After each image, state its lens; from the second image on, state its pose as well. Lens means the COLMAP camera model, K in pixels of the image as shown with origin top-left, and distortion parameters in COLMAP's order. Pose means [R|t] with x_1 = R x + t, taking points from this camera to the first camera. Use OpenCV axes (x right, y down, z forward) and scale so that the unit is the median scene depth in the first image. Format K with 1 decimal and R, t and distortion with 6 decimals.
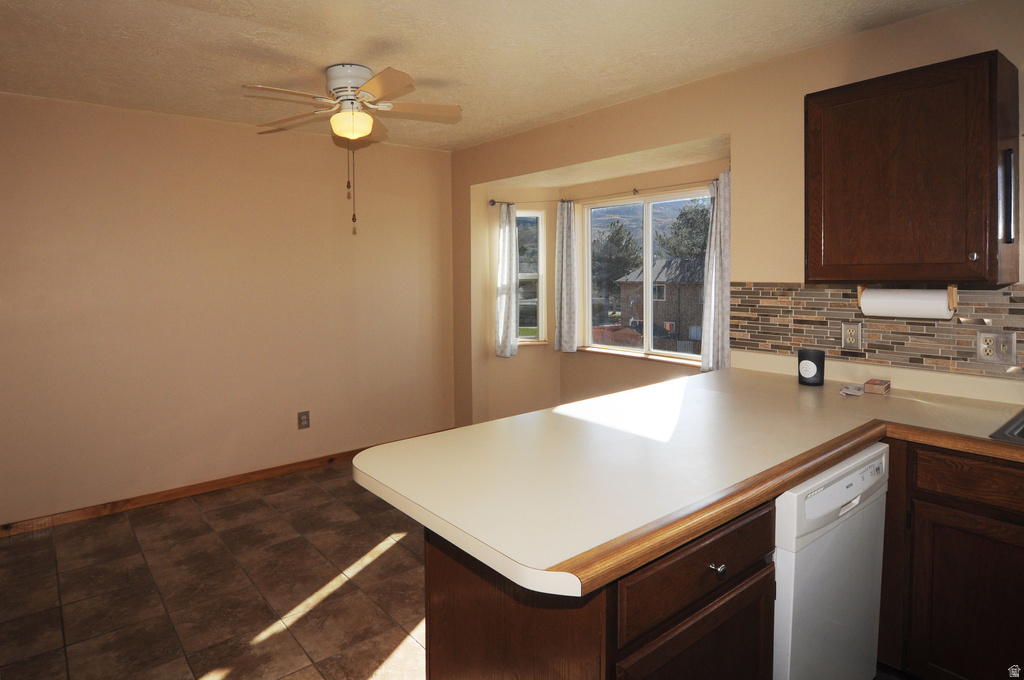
lens RADIAL K [[575.0, 0, 466.1], [0, 575.0, 303.4], [0, 0, 1]] dist [-0.006979, -0.004393]
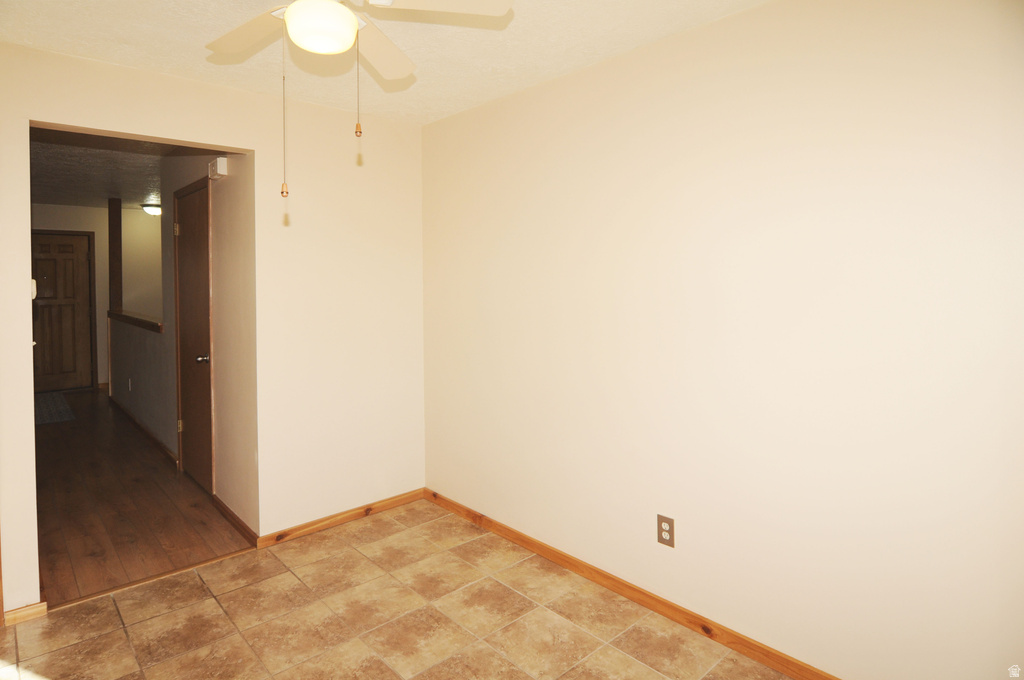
lens RADIAL K [[575.0, 0, 513.1], [0, 575.0, 338.9], [0, 0, 1]] dist [-0.006979, -0.004393]
pose [[0.092984, 0.107434, -0.989854, 0.166953], [-0.043617, 0.993647, 0.103749, -0.024560], [0.994712, 0.033528, 0.097079, 0.549414]]
